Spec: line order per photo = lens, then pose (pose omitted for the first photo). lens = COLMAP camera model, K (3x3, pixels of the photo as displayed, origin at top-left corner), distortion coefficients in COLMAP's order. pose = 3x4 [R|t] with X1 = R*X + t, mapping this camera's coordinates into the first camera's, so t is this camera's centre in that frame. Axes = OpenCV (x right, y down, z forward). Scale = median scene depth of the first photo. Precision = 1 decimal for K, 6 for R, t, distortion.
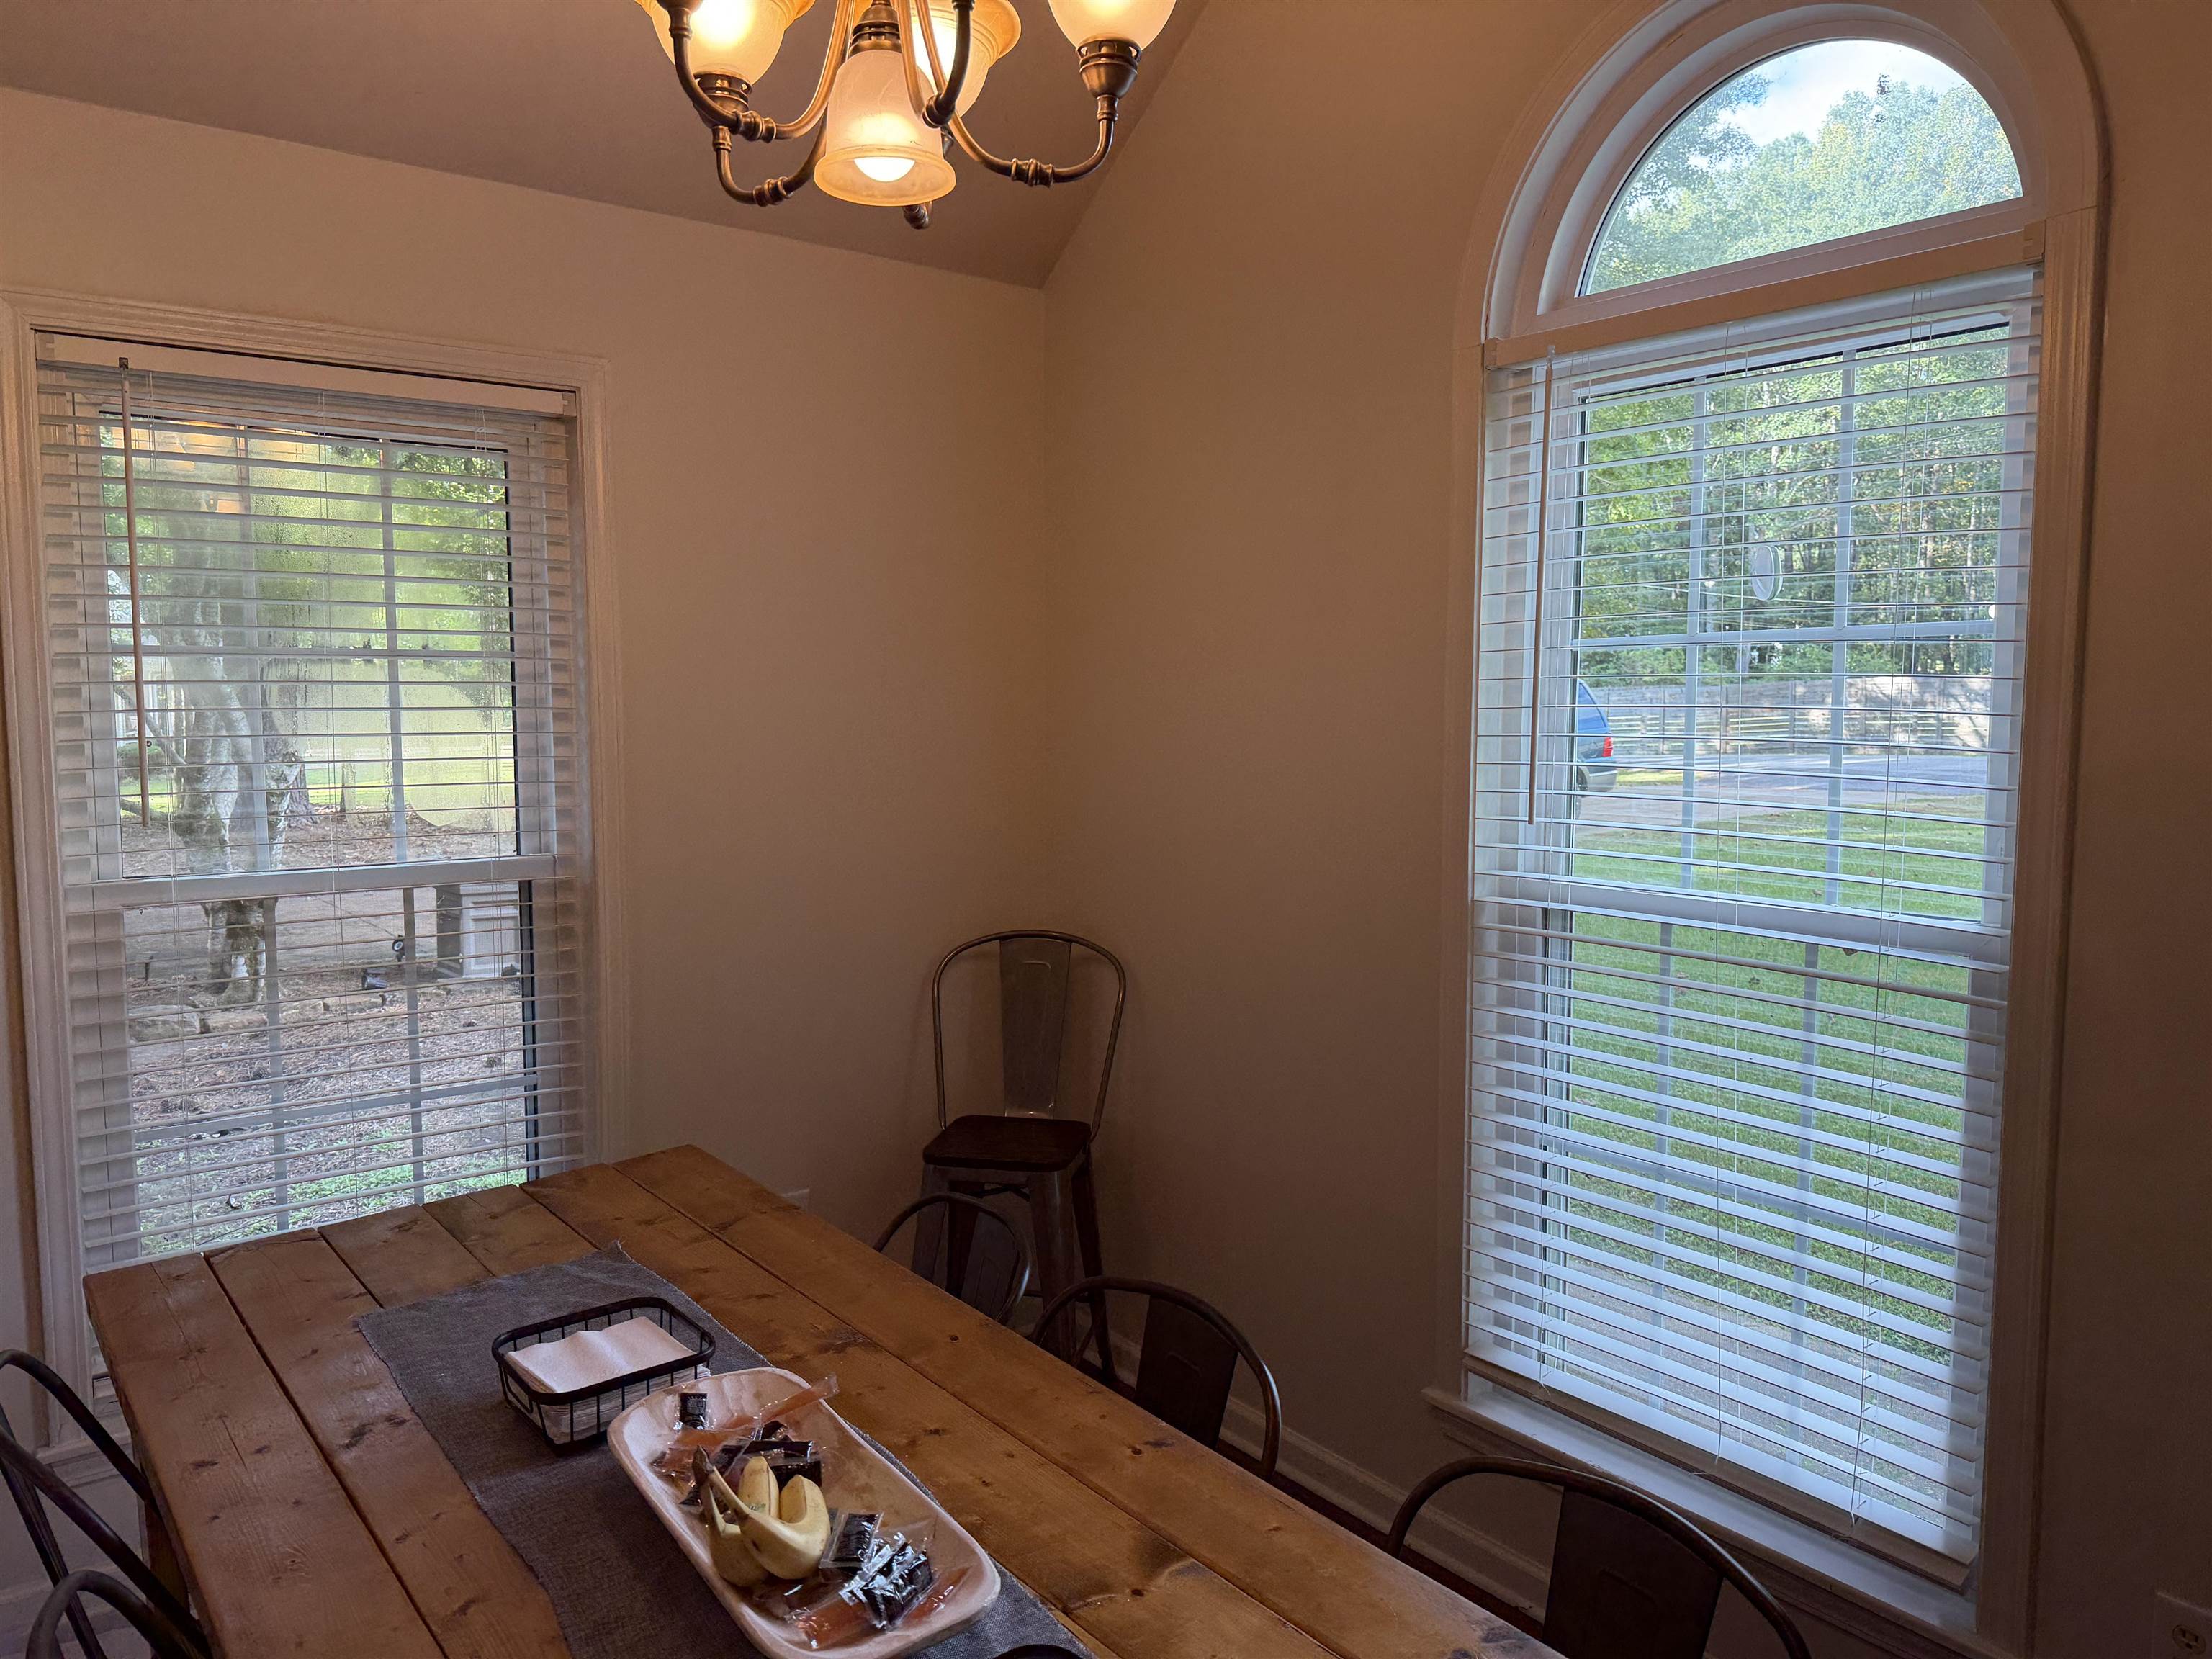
lens RADIAL K [[1548.2, 0, 1106.0], [0, 1548.2, 829.5], [0, 0, 1]] dist [0.125429, -0.185298]
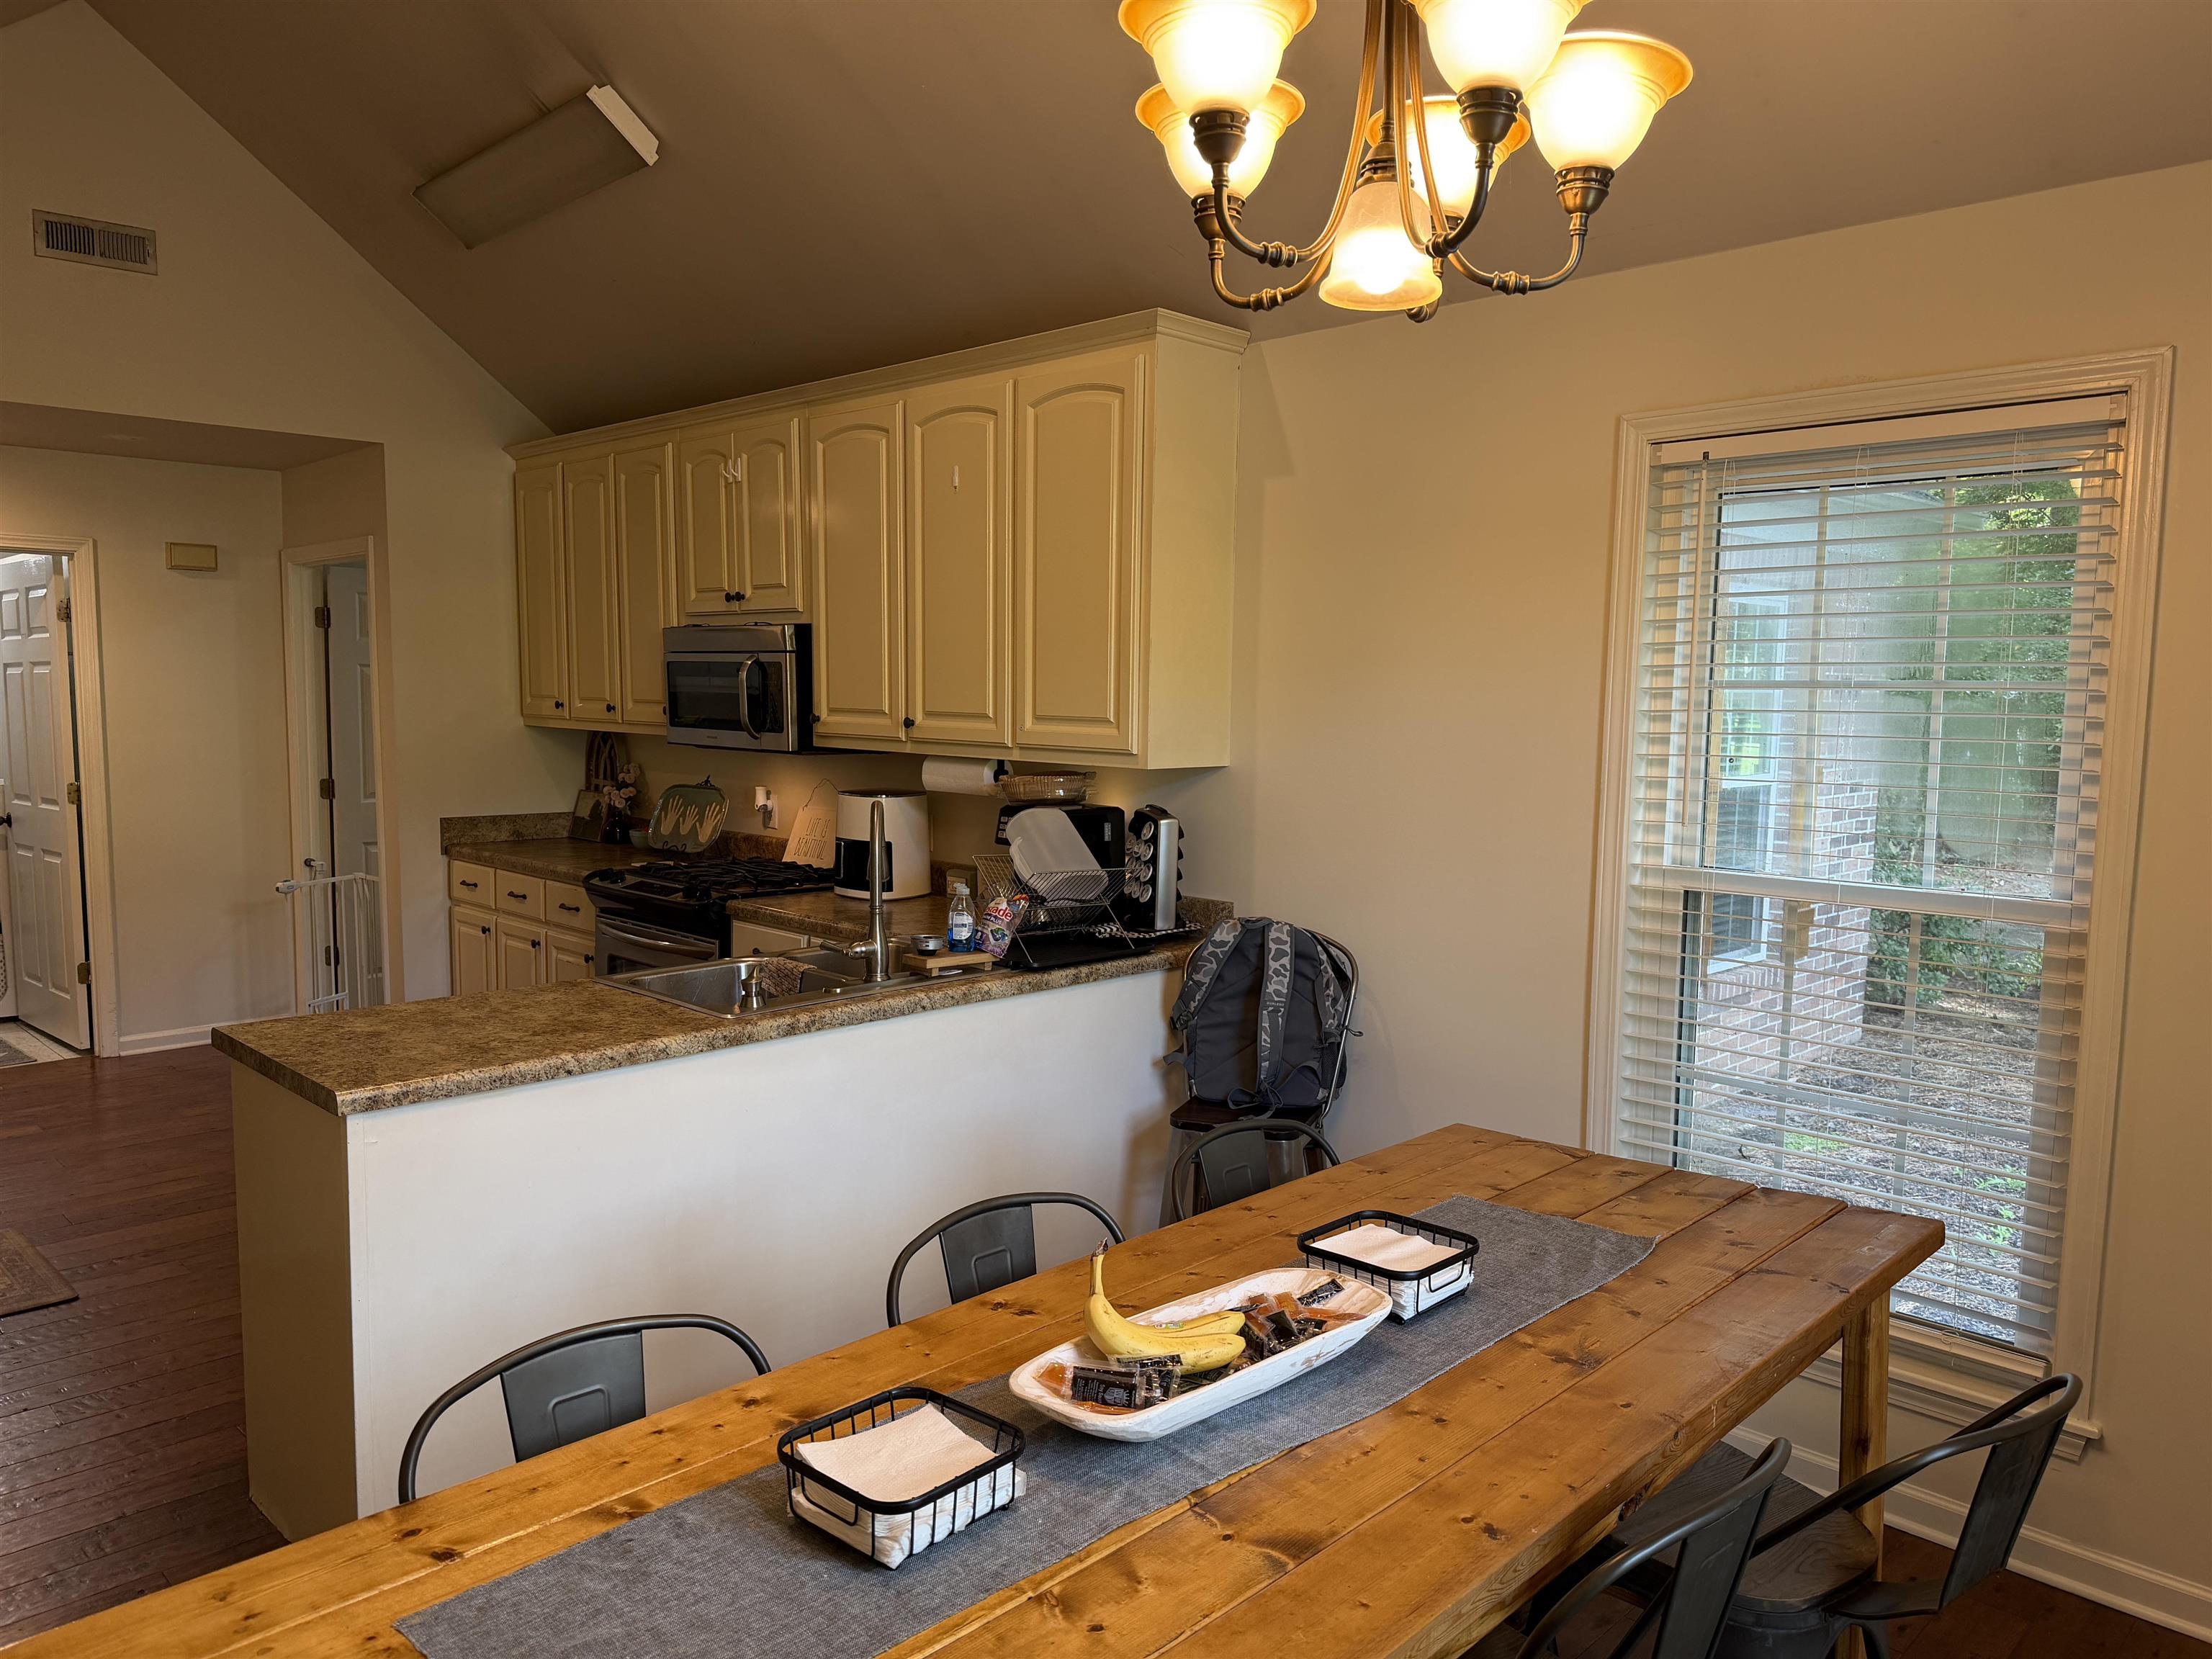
lens RADIAL K [[1548.2, 0, 1106.0], [0, 1548.2, 829.5], [0, 0, 1]] dist [0.125429, -0.185298]
pose [[0.131602, 0.088036, -0.987386, 0.573191], [-0.096474, 0.992458, 0.075630, -0.050087], [0.986597, 0.085304, 0.139102, 0.379166]]
